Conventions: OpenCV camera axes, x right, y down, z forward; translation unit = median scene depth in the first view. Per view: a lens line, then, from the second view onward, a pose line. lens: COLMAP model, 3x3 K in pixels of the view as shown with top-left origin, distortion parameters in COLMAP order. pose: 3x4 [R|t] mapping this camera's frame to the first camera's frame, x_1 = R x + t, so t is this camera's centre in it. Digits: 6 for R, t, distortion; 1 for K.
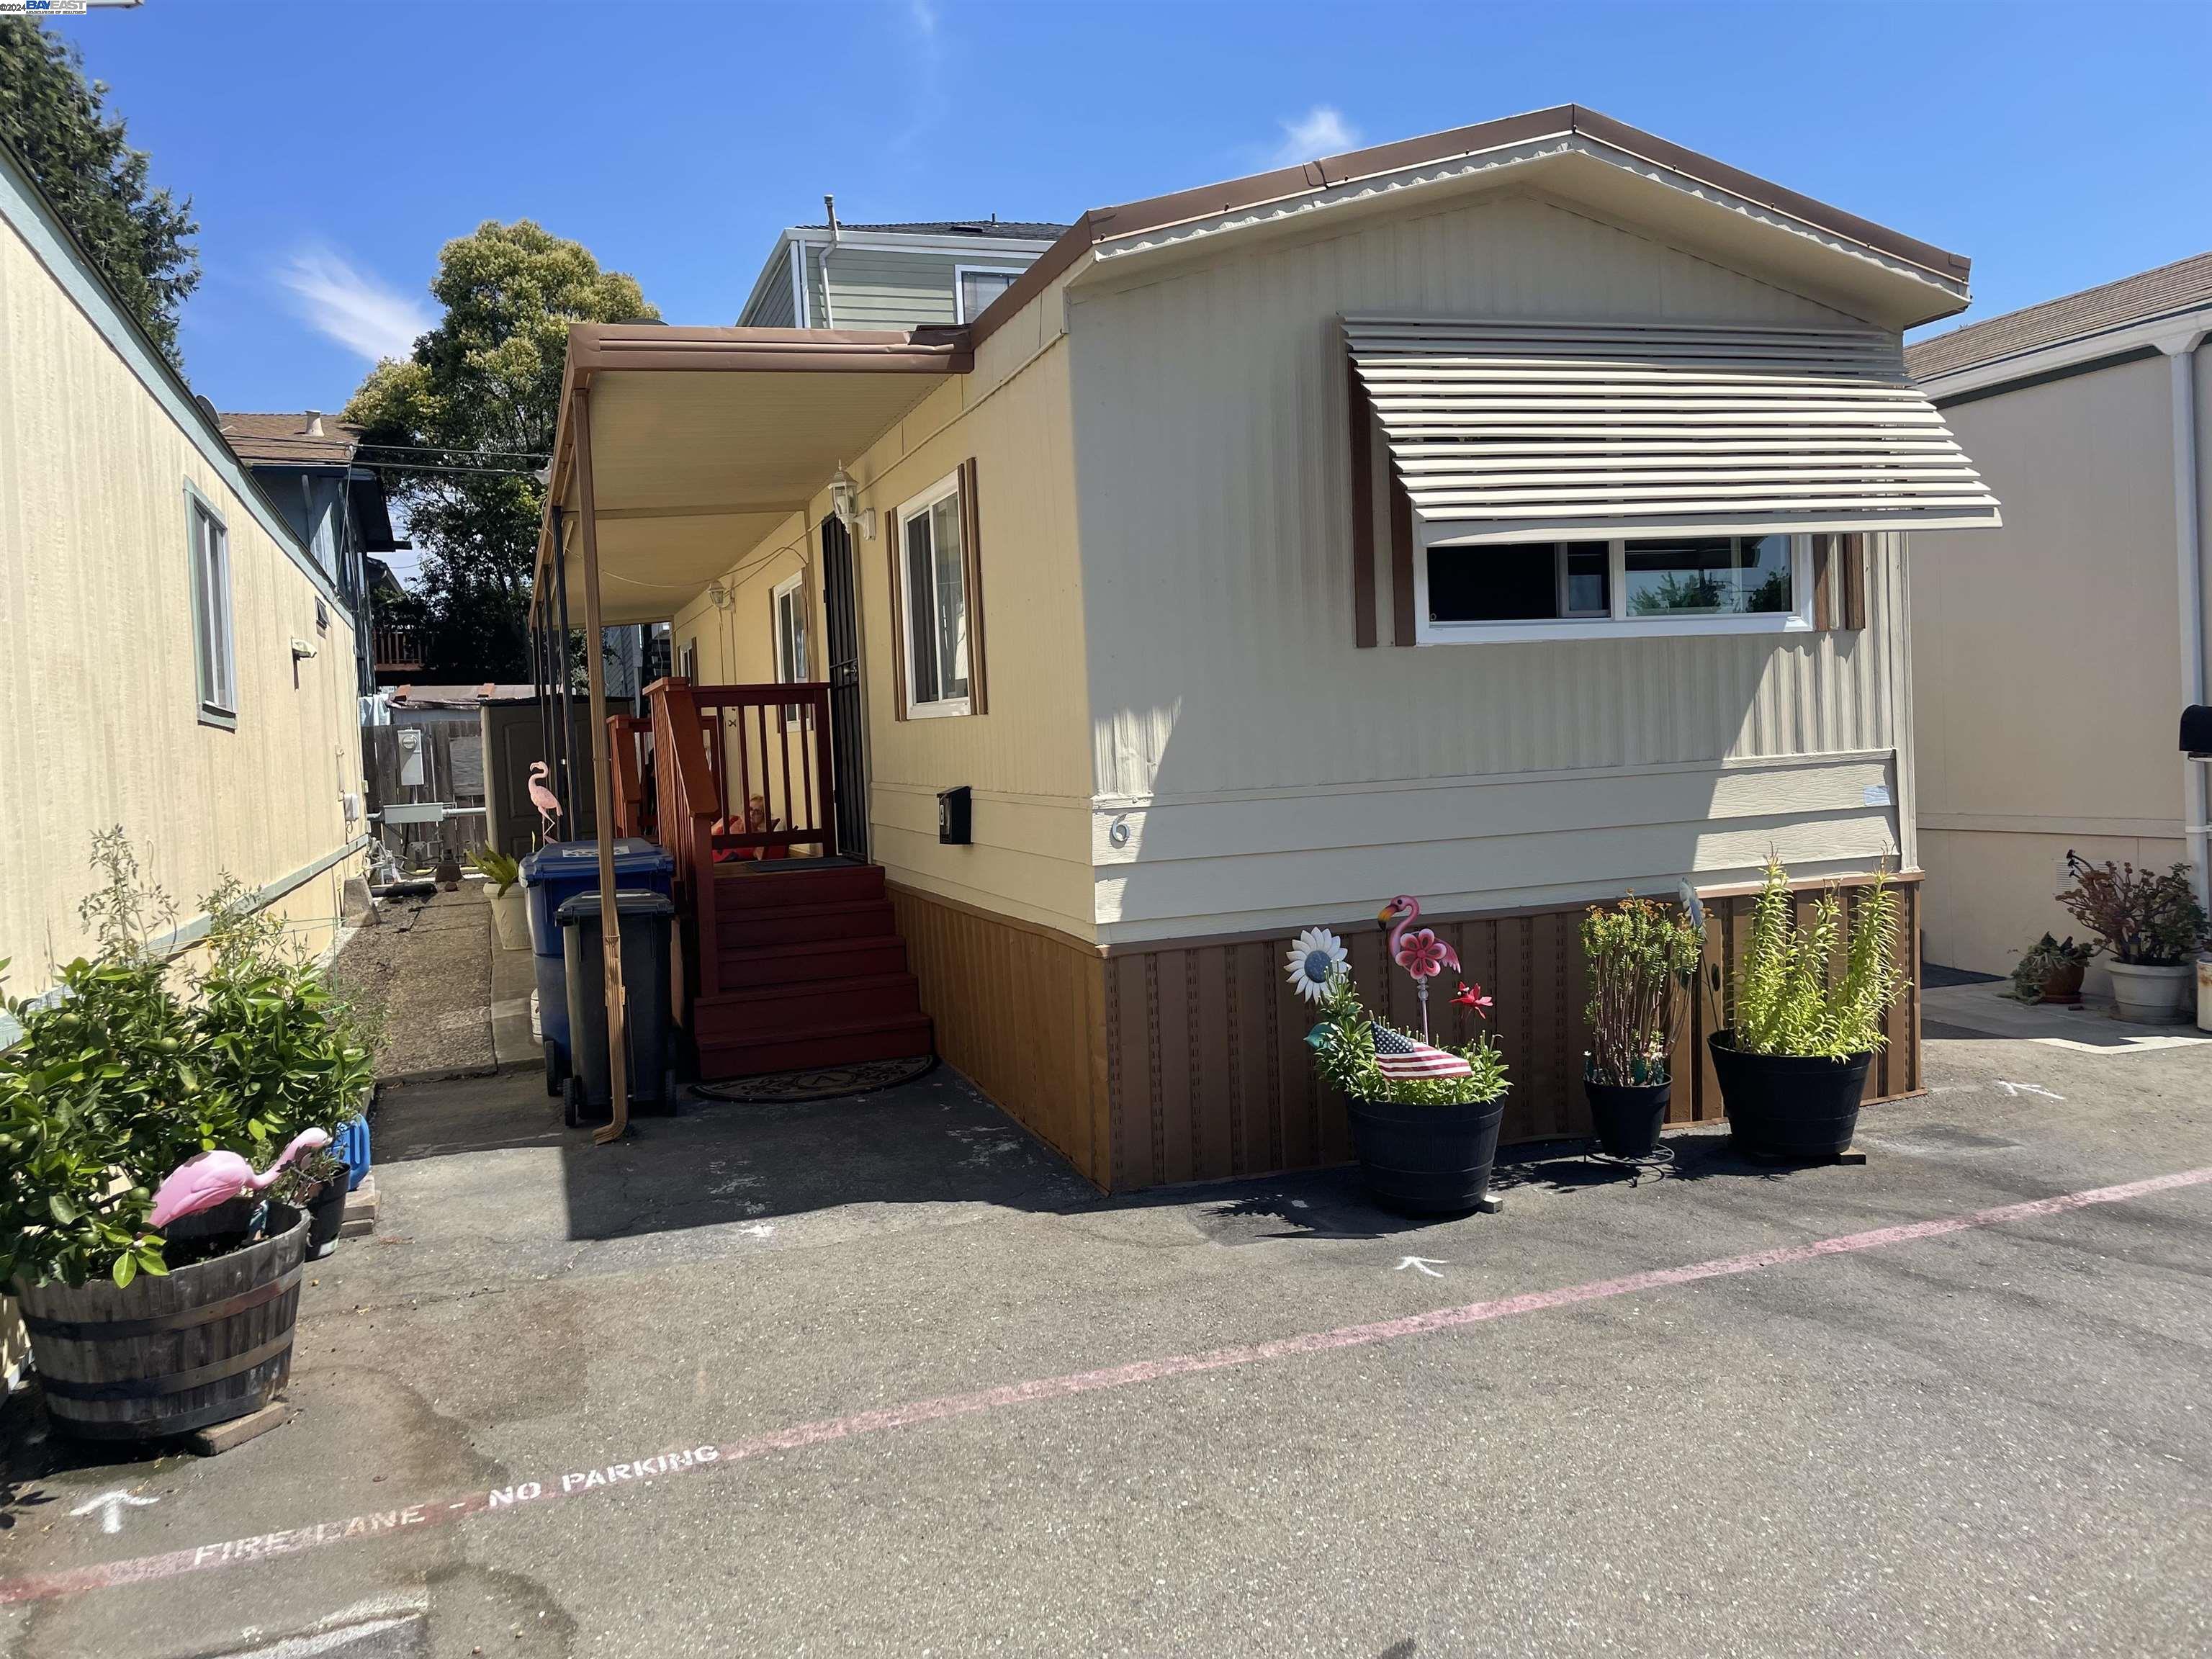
lens RADIAL K [[1719.8, 0, 1100.3], [0, 1719.8, 822.2], [0, 0, 1]] dist [0.088634, -0.107538]
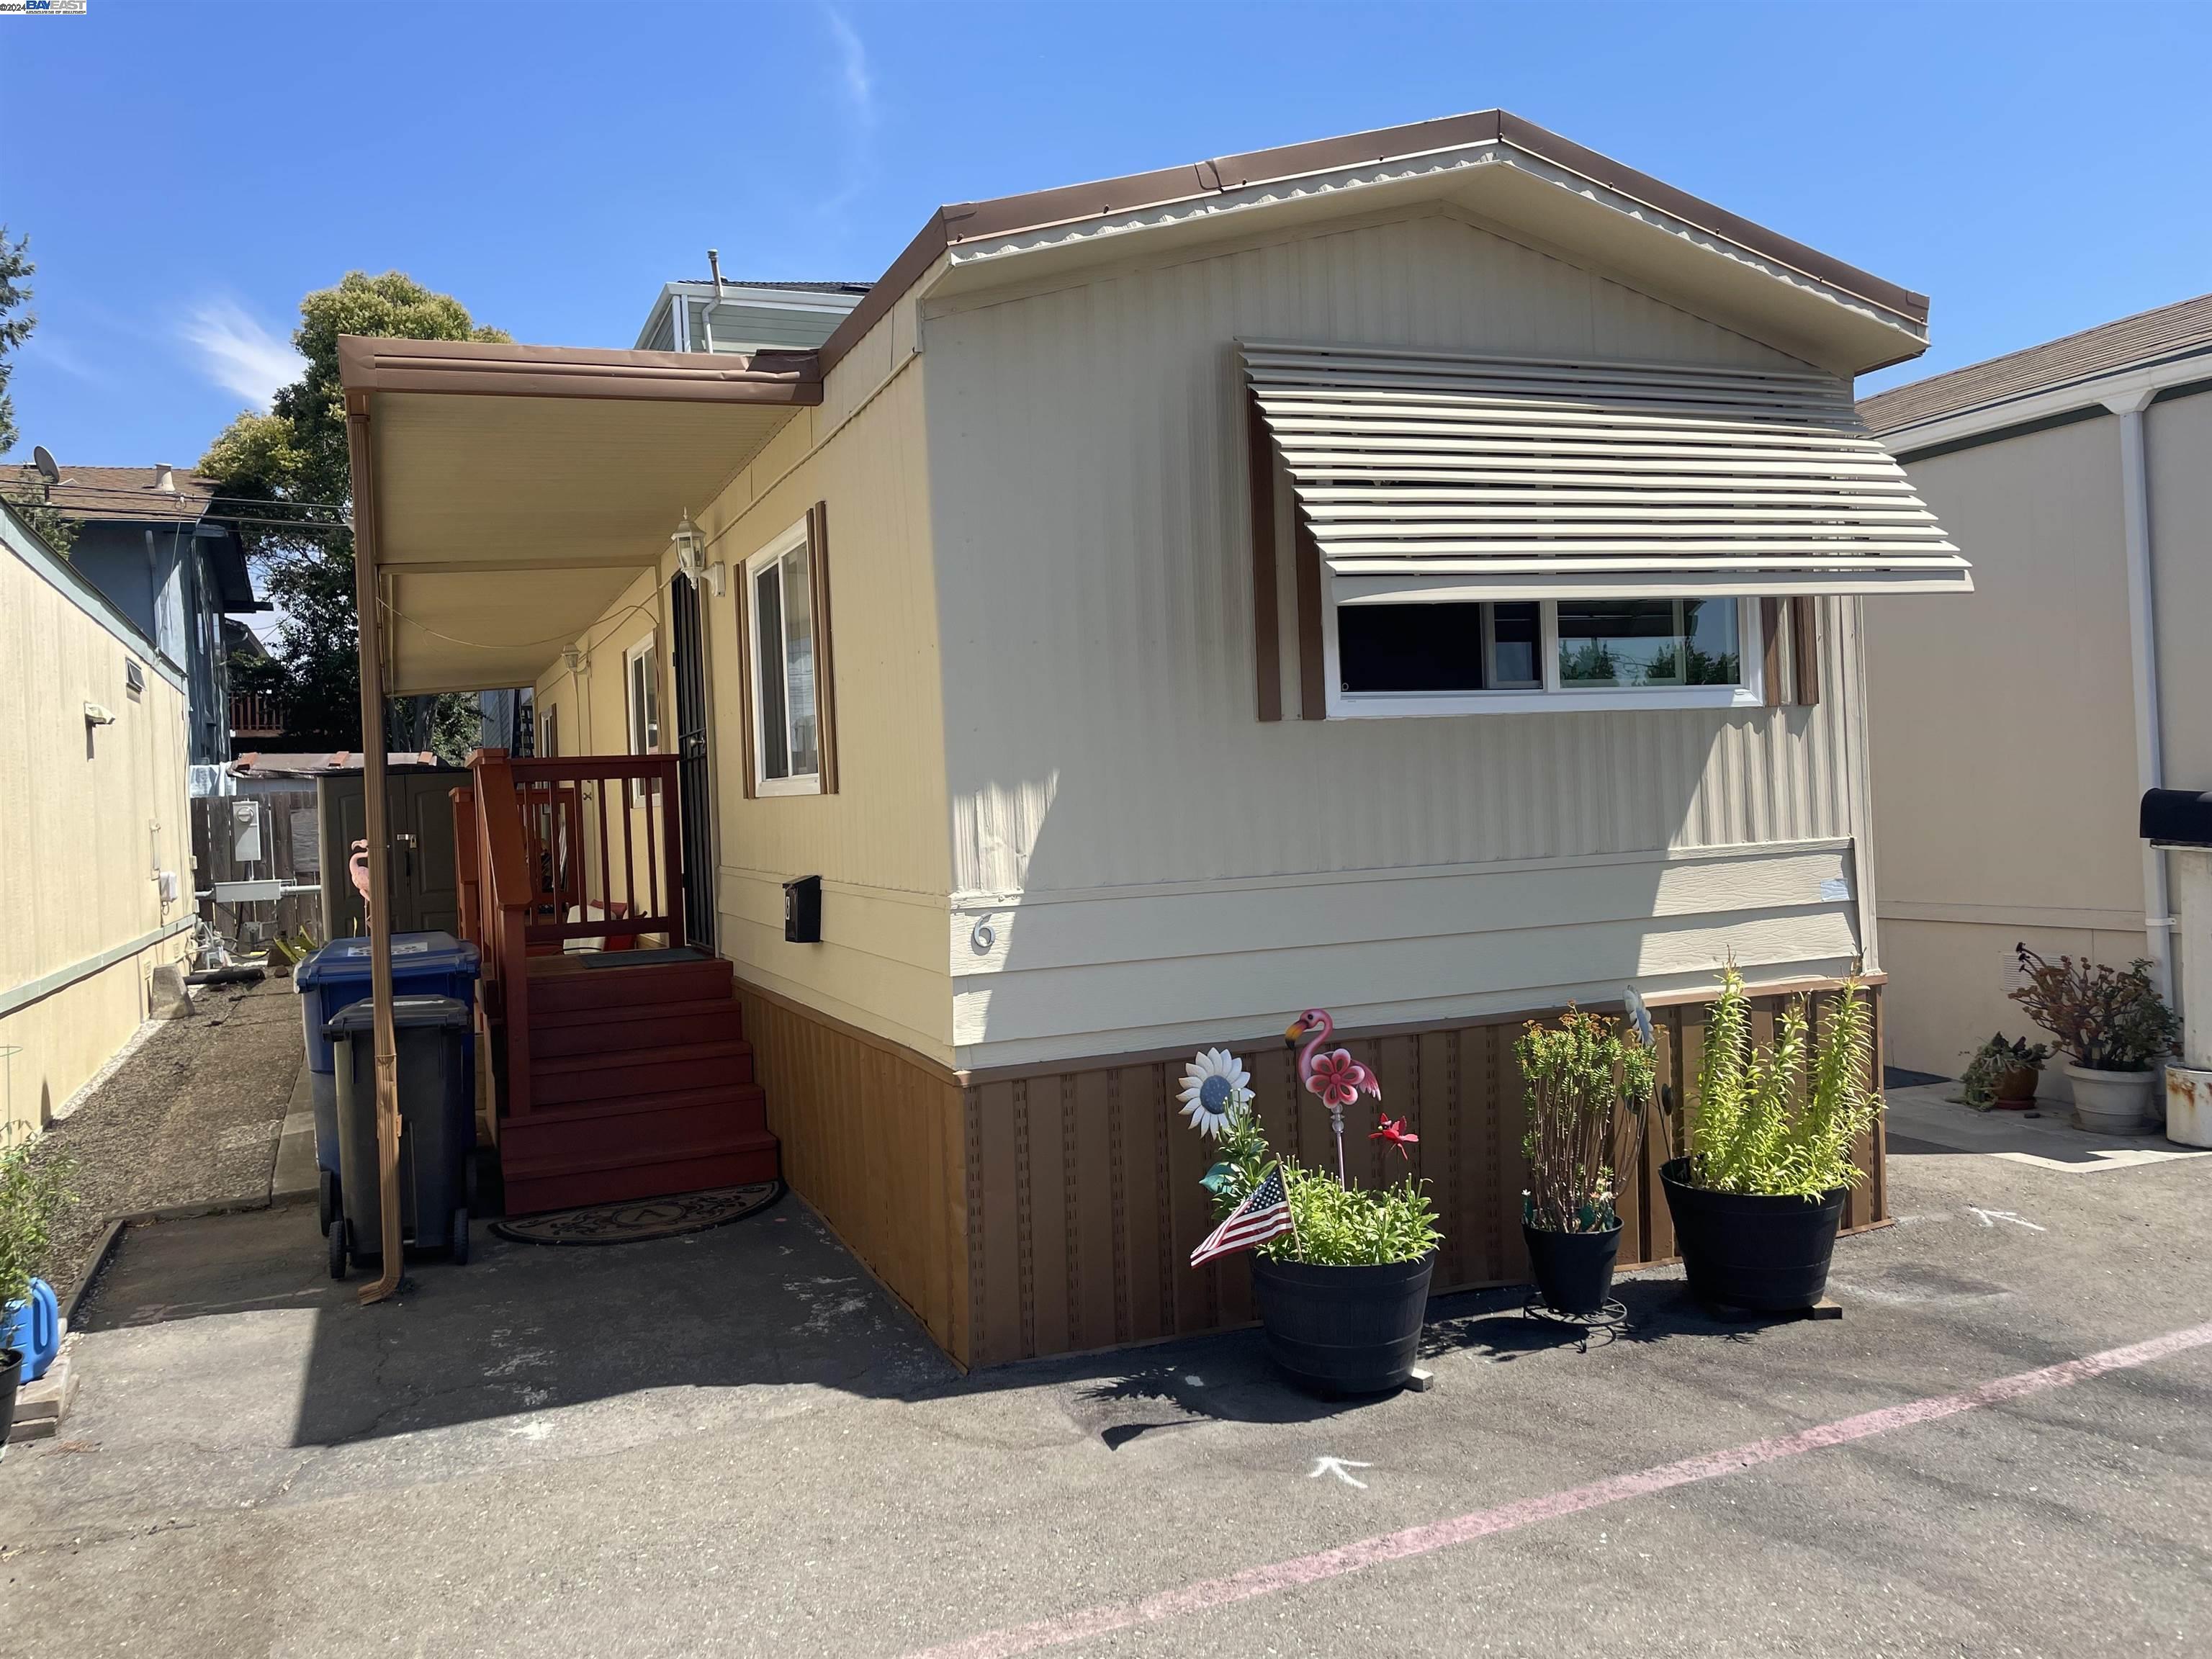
lens RADIAL K [[1719.8, 0, 1112.0], [0, 1719.8, 822.7], [0, 0, 1]] dist [0.088634, -0.107538]
pose [[0.997975, 0.002039, 0.063570, 0.019397], [0.000484, 0.999213, -0.039653, -0.015331], [-0.063600, 0.039603, 0.997189, 0.139302]]
